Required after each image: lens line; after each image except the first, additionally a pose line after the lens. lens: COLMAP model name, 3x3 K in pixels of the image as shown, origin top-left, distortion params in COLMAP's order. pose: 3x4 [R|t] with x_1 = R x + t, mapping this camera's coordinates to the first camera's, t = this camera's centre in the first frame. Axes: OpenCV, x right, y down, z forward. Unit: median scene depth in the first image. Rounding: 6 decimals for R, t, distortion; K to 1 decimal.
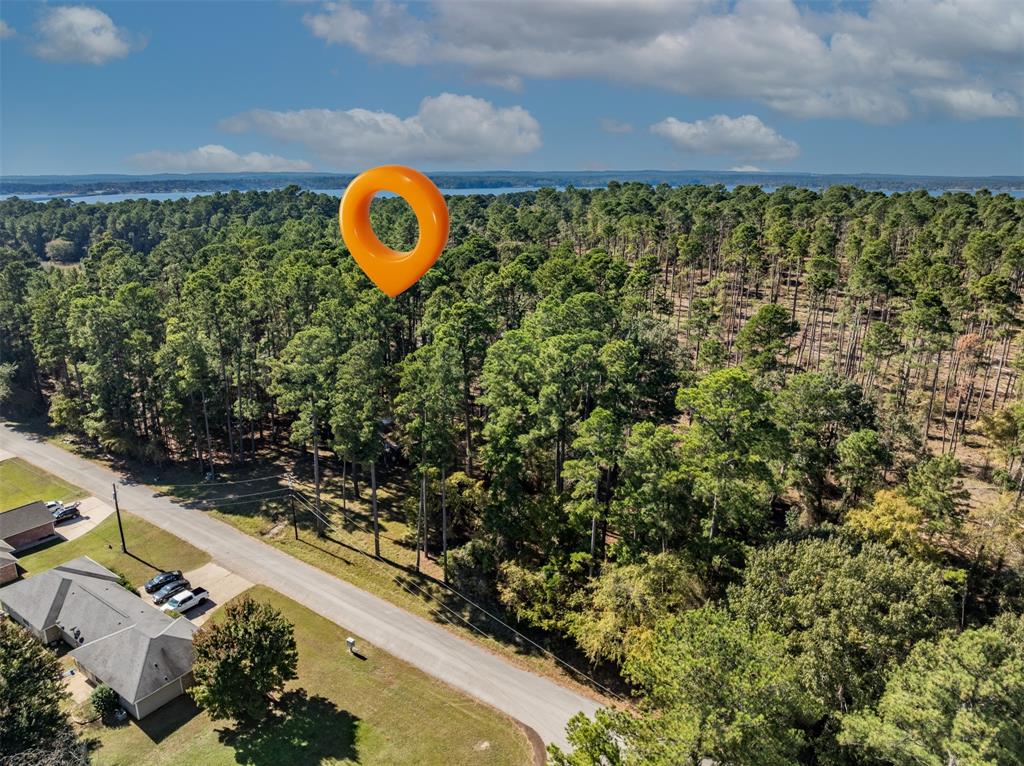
lens RADIAL K [[737.0, 0, 512.0], [0, 737.0, 383.0], [0, 0, 1]] dist [-0.044576, 0.003322]
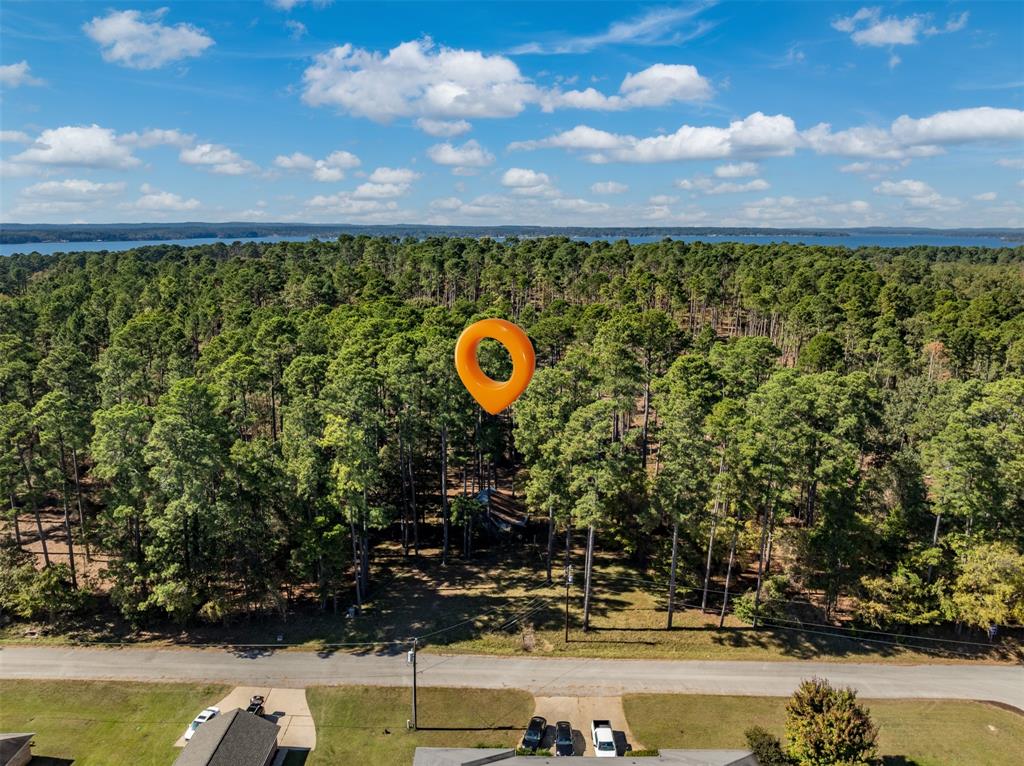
lens RADIAL K [[737.0, 0, 512.0], [0, 737.0, 383.0], [0, 0, 1]] dist [-0.044576, 0.003322]
pose [[0.821853, -0.117984, 0.557348, -0.752460], [0.152840, 0.988118, -0.016202, -0.083194], [-0.548814, 0.098501, 0.830121, 0.259903]]
